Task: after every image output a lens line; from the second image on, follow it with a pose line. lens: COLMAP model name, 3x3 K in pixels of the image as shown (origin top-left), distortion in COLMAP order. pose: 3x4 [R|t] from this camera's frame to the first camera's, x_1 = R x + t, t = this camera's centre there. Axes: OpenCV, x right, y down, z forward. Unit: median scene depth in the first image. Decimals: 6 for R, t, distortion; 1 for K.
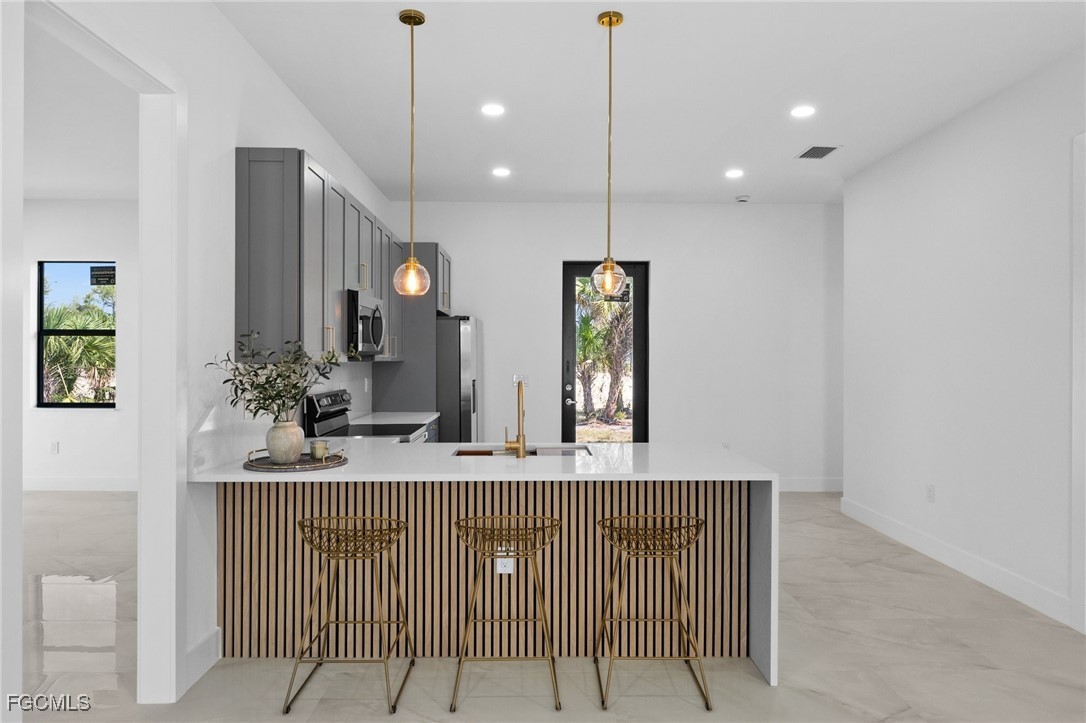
lens RADIAL K [[692.5, 0, 541.4], [0, 692.5, 358.3], [0, 0, 1]] dist [-0.002644, -0.001278]
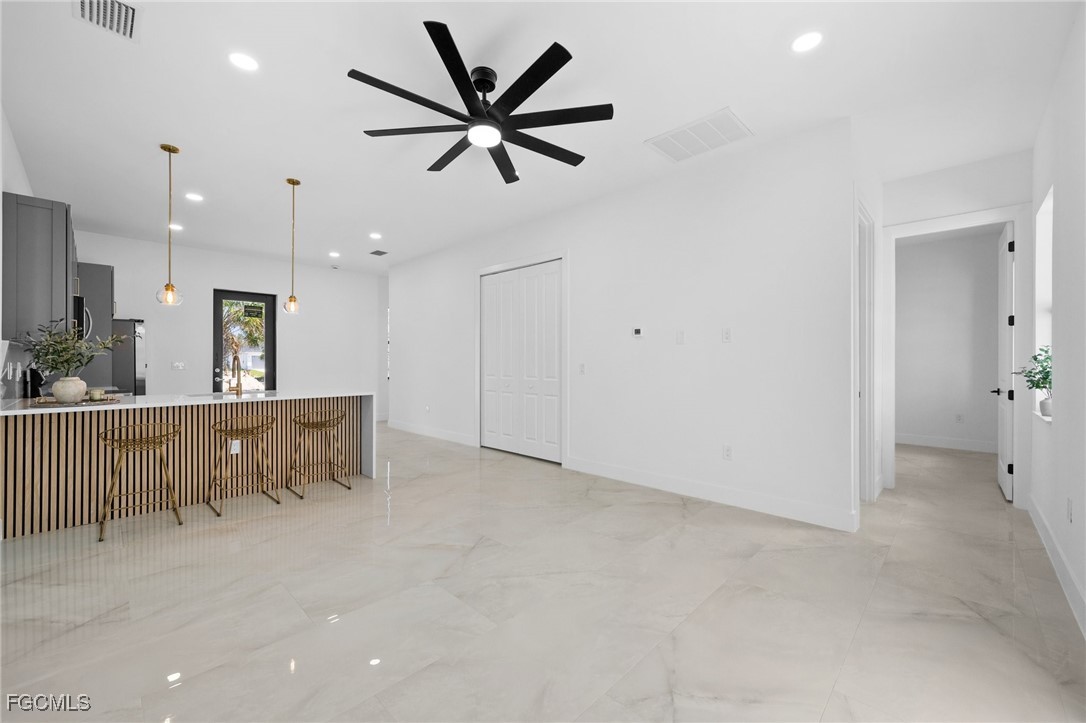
lens RADIAL K [[431.9, 0, 545.9], [0, 431.9, 363.6], [0, 0, 1]] dist [-0.002059, -0.000241]
pose [[0.702320, -0.003039, 0.711854, -0.191735], [0.001096, 0.999994, 0.003188, 0.036023], [-0.711860, -0.001459, 0.702320, -0.298841]]
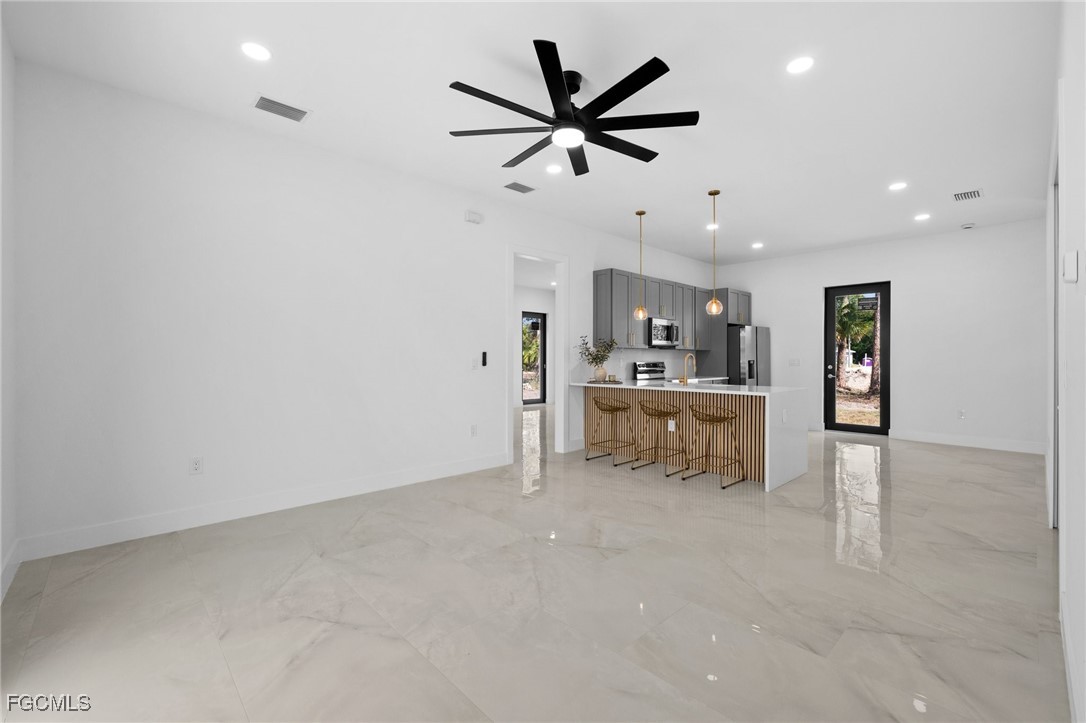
lens RADIAL K [[465.2, 0, 538.5], [0, 465.2, 358.8], [0, 0, 1]] dist [0.000612, 0.000286]
pose [[0.670227, -0.001398, -0.742155, 0.549807], [-0.000355, 0.999998, -0.002204, 0.037709], [0.742156, 0.001741, 0.670224, -0.291236]]
